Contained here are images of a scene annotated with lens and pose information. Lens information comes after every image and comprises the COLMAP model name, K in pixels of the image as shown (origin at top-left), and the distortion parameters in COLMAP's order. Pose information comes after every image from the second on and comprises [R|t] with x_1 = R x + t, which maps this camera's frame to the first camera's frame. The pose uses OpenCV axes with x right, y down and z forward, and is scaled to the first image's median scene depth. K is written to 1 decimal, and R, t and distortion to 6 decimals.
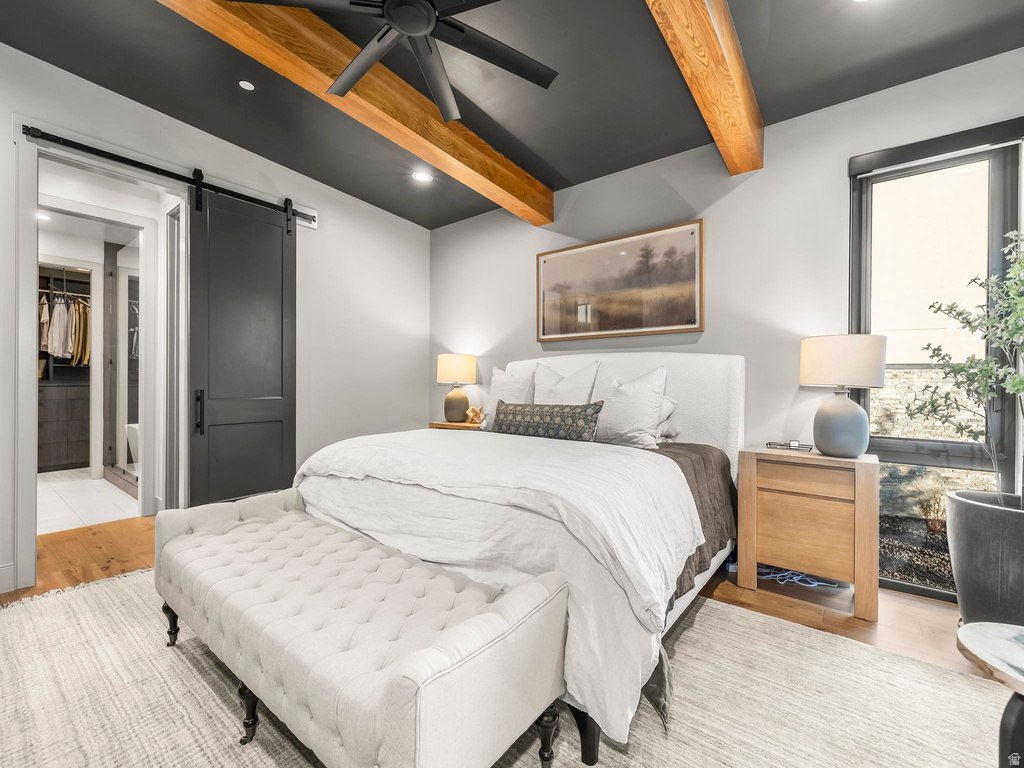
lens RADIAL K [[431.2, 0, 505.8], [0, 431.2, 384.3], [0, 0, 1]] dist [0.000173, 0.000085]
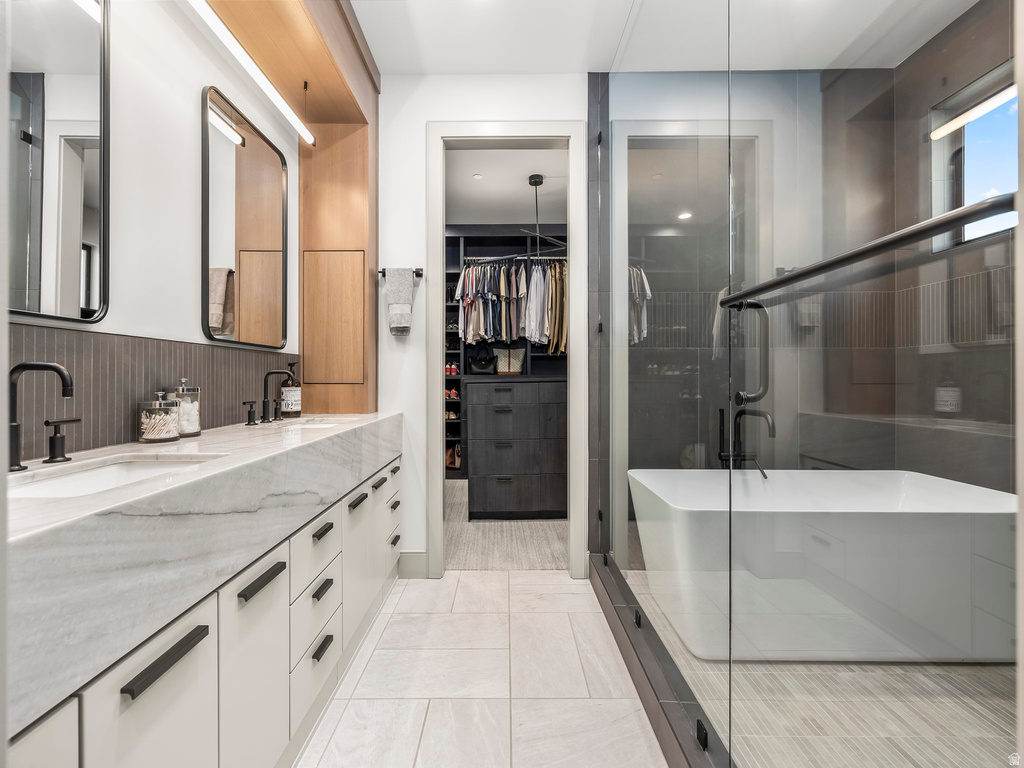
lens RADIAL K [[431.2, 0, 505.8], [0, 431.2, 384.3], [0, 0, 1]] dist [0.000173, 0.000085]
pose [[0.616959, -0.001115, -0.786995, -0.487618], [0.004004, 0.999991, 0.001722, 0.005668], [0.786985, -0.004213, 0.616958, 0.503551]]
